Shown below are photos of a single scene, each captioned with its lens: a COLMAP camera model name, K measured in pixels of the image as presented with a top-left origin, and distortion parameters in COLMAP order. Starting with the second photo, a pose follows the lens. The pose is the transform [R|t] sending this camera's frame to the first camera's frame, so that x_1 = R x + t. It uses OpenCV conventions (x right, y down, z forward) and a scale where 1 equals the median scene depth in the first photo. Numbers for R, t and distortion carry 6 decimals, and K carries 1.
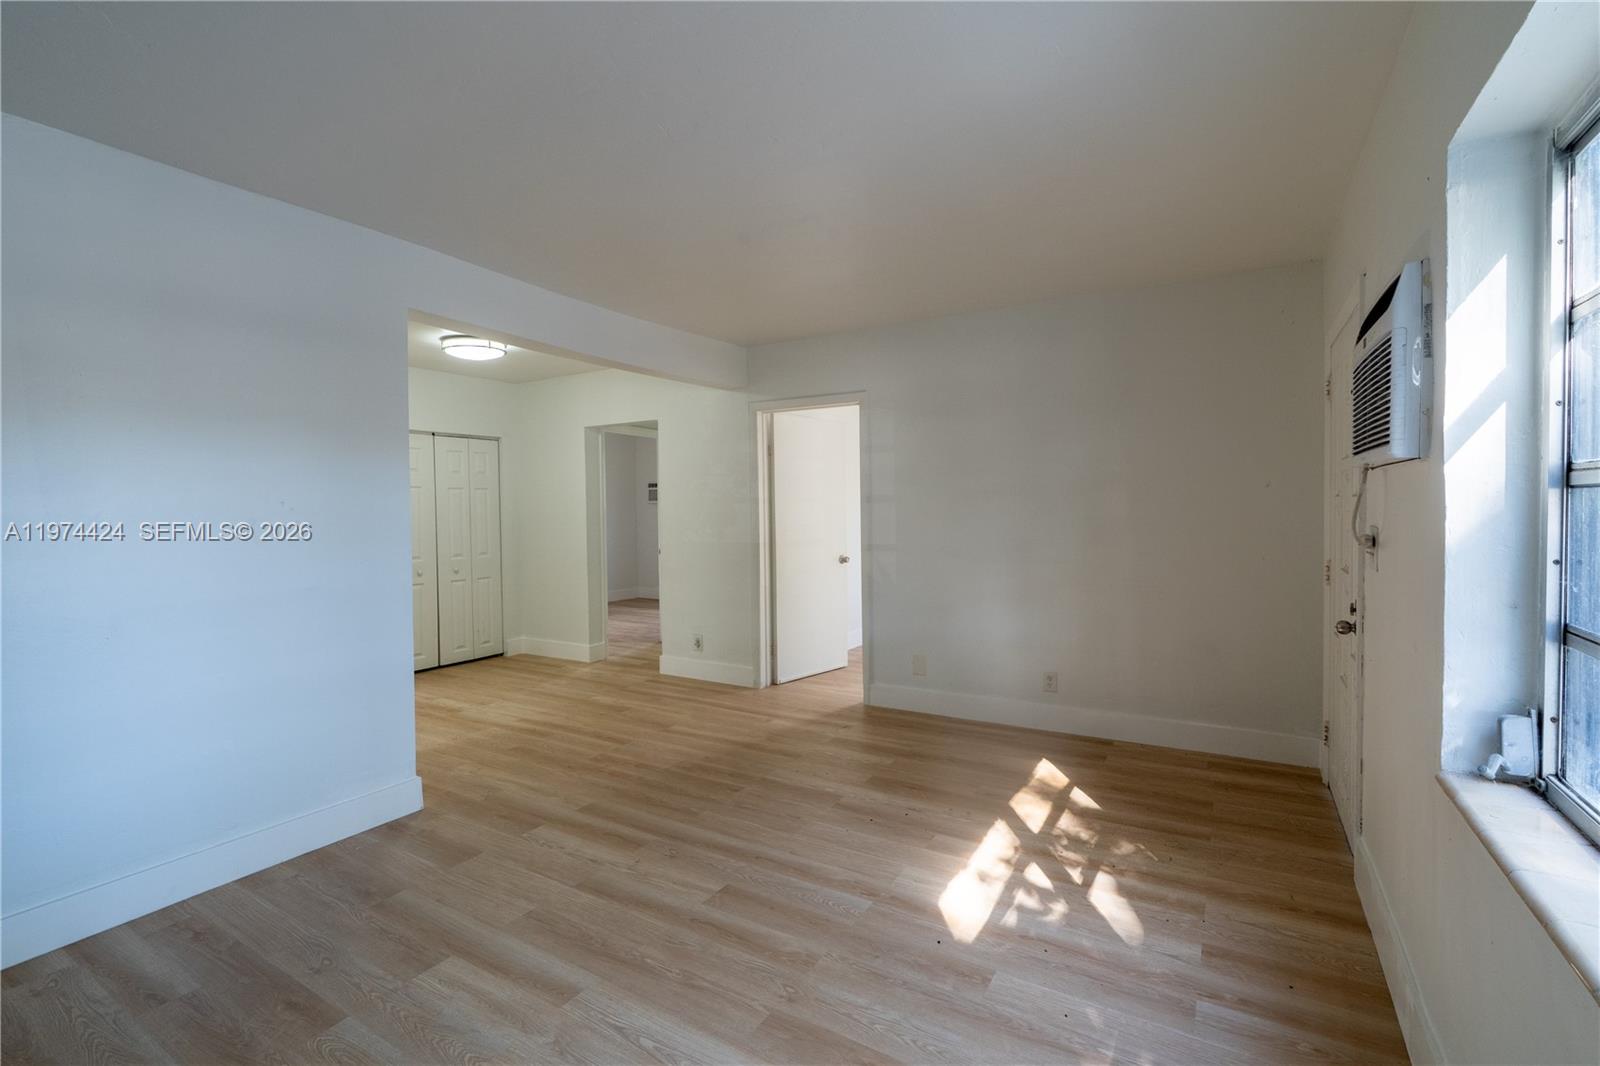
lens RADIAL K [[718.2, 0, 800.8], [0, 718.2, 526.2], [0, 0, 1]] dist [-0.014697, 0.004679]
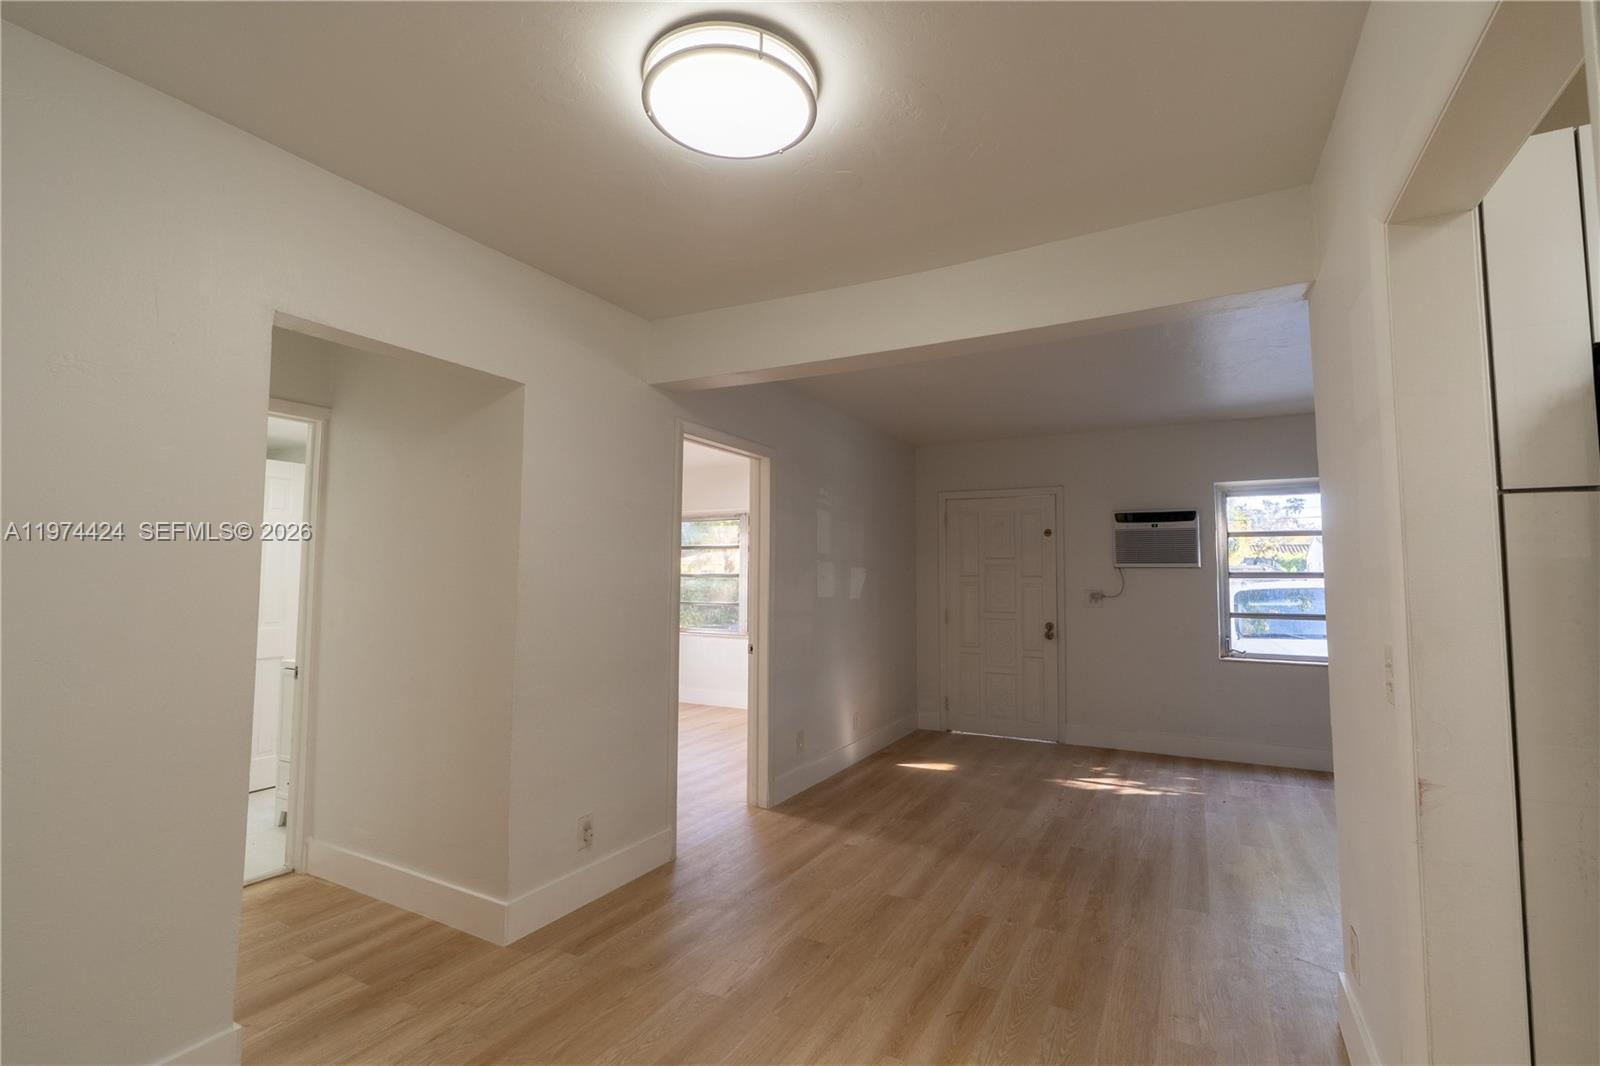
lens RADIAL K [[718.2, 0, 800.8], [0, 718.2, 526.2], [0, 0, 1]] dist [-0.014697, 0.004679]
pose [[-0.043658, 0.085499, 0.995381, -1.245654], [0.017023, 0.996250, -0.084827, -0.019686], [-0.998902, 0.013241, -0.044949, 1.572909]]
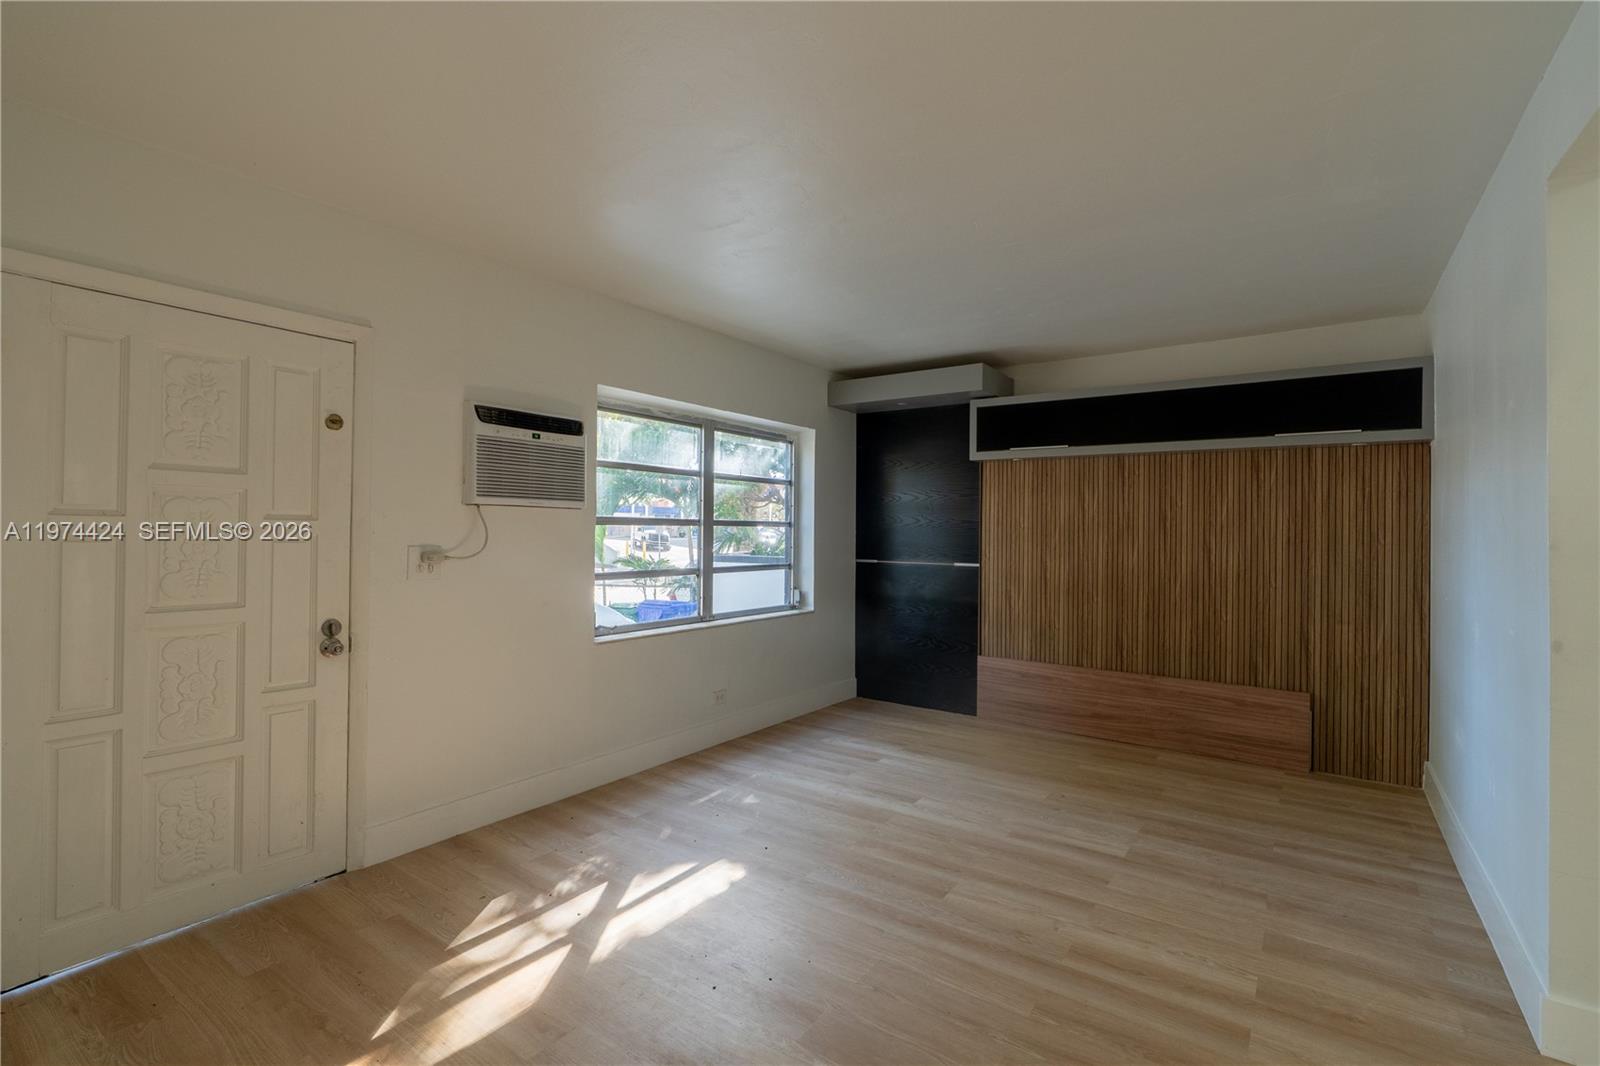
lens RADIAL K [[718.2, 0, 800.8], [0, 718.2, 526.2], [0, 0, 1]] dist [-0.014697, 0.004679]
pose [[-0.997062, 0.004362, 0.076479, 0.014504], [0.005682, 0.999839, 0.017044, -0.039153], [-0.076392, 0.017429, -0.996926, 1.646624]]
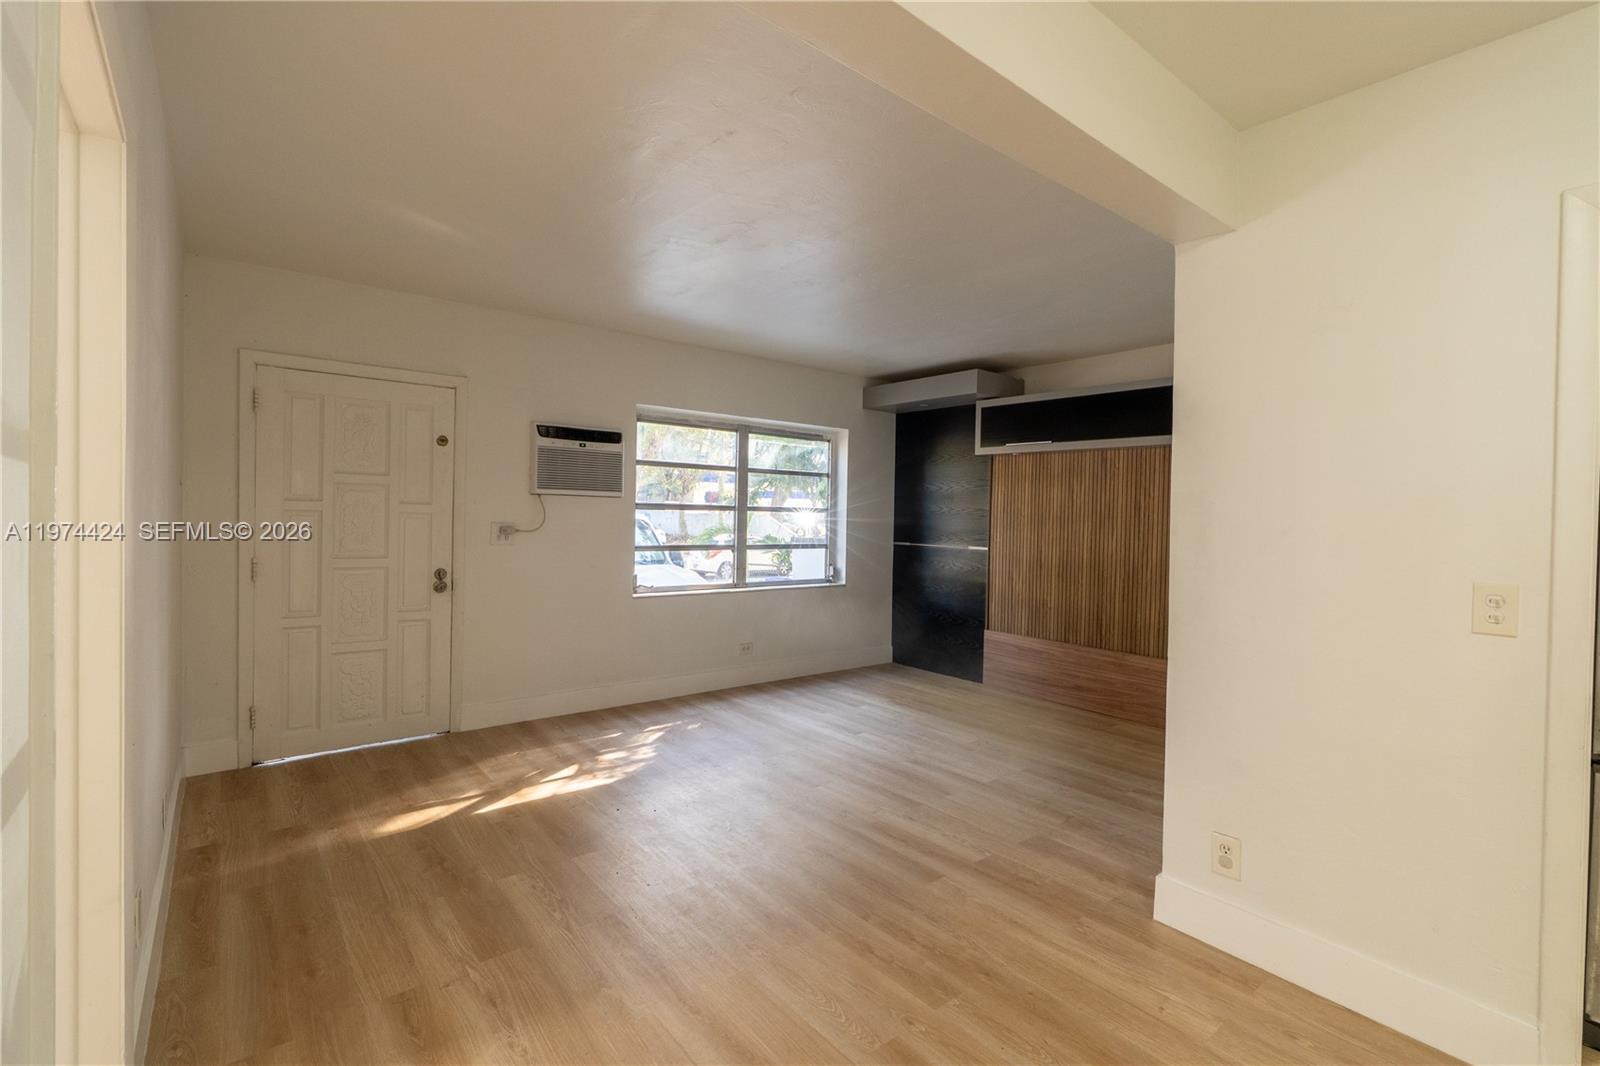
lens RADIAL K [[718.2, 0, 800.8], [0, 718.2, 526.2], [0, 0, 1]] dist [-0.014697, 0.004679]
pose [[-0.941123, -0.011808, 0.337858, -0.441719], [-0.000094, 0.999399, 0.034667, -0.040743], [-0.338064, 0.032594, -0.940559, 1.862252]]
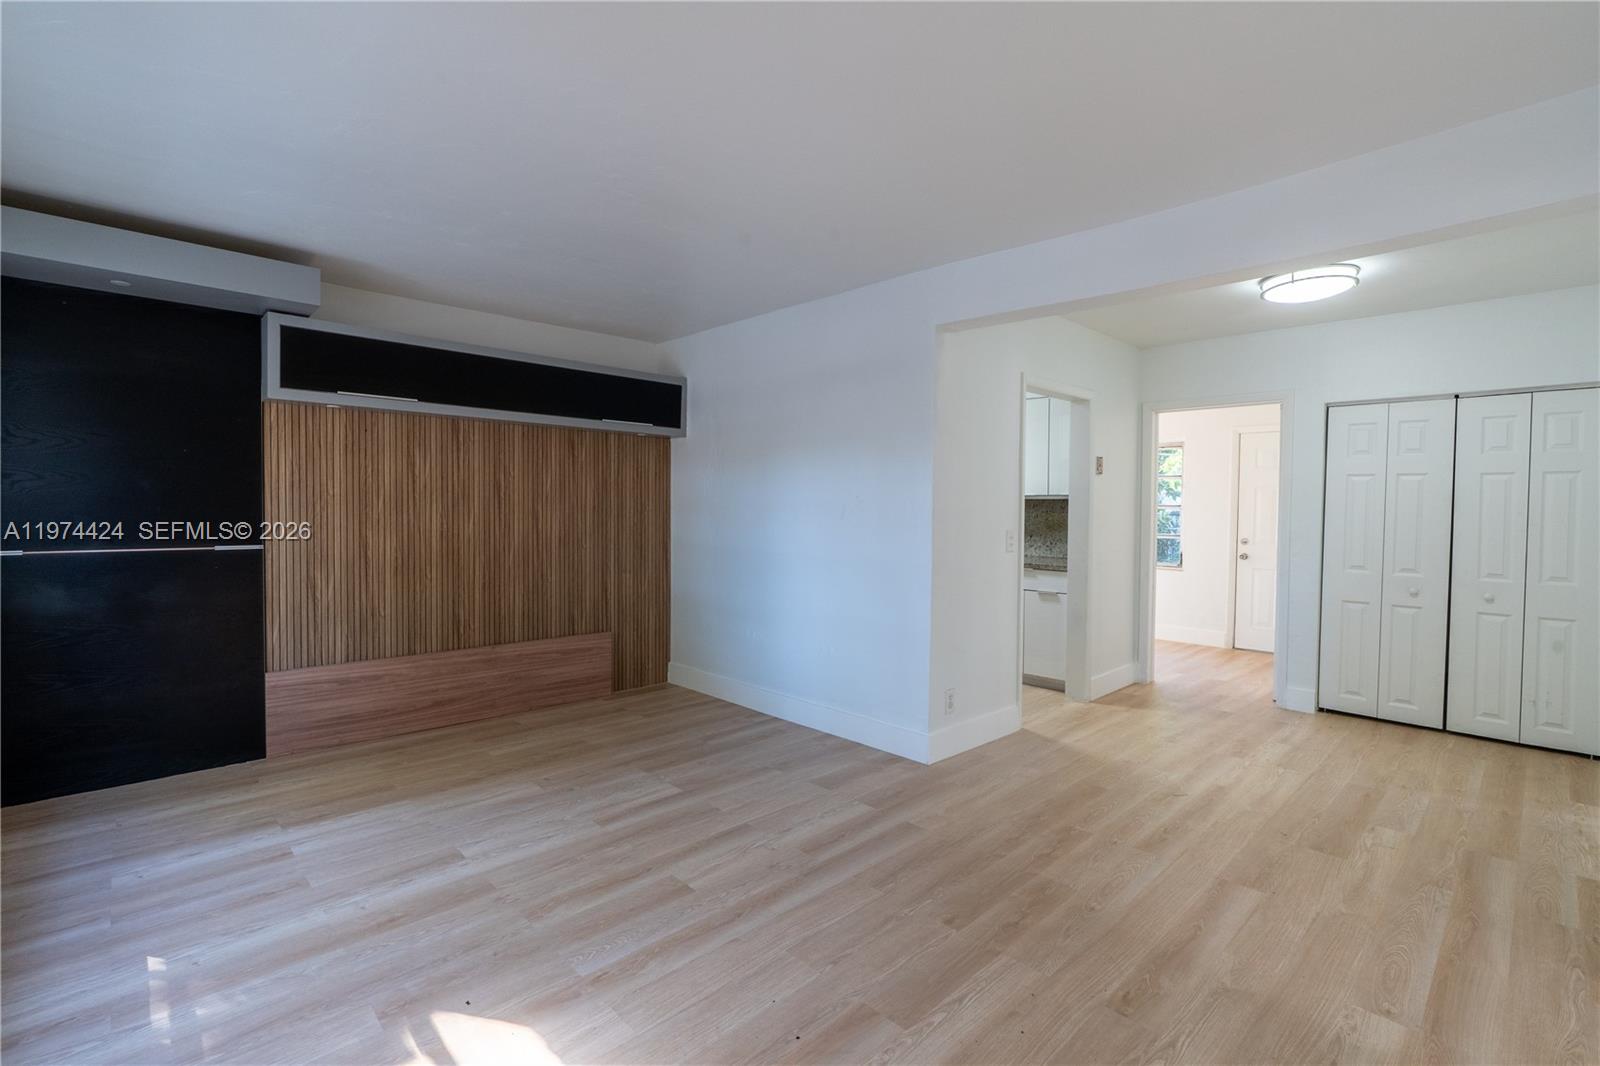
lens RADIAL K [[718.2, 0, 800.8], [0, 718.2, 526.2], [0, 0, 1]] dist [-0.014697, 0.004679]
pose [[-0.260584, 0.036939, -0.964744, 0.630448], [-0.029389, 0.998501, 0.046170, -0.032303], [0.965004, 0.040384, -0.259107, 1.114414]]
